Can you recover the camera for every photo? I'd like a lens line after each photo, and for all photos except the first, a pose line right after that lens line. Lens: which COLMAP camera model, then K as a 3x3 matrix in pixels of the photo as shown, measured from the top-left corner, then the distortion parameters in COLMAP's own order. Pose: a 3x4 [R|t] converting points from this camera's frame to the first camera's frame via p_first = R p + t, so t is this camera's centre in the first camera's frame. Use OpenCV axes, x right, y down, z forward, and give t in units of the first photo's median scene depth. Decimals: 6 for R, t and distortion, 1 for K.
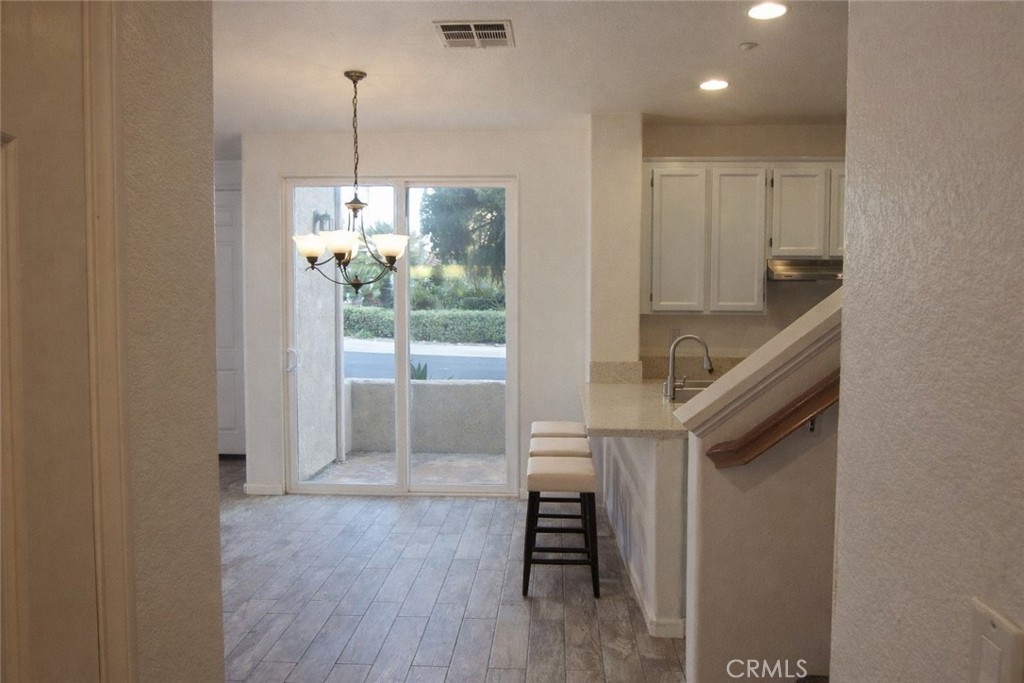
lens RADIAL K [[749.0, 0, 512.0], [0, 749.0, 341.5], [0, 0, 1]] dist [-0.007884, -0.003930]
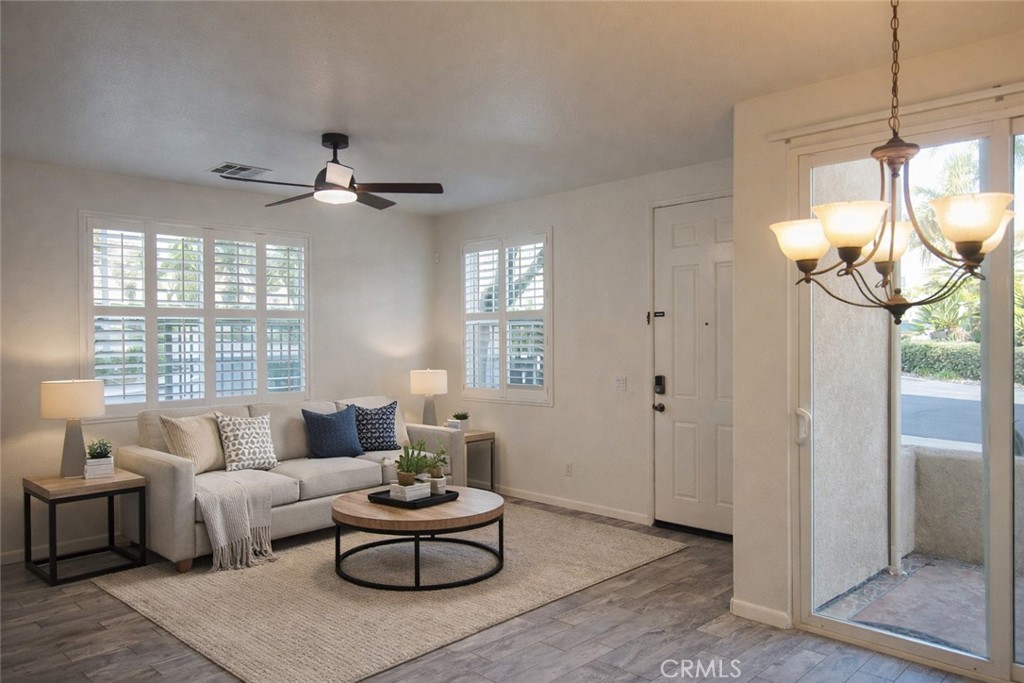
lens RADIAL K [[749.0, 0, 512.0], [0, 749.0, 341.5], [0, 0, 1]] dist [-0.007884, -0.003930]
pose [[0.746741, -0.003192, -0.665107, -0.047105], [-0.025166, 0.999137, -0.033050, -0.021960], [0.664639, 0.041418, 0.746016, 0.329294]]
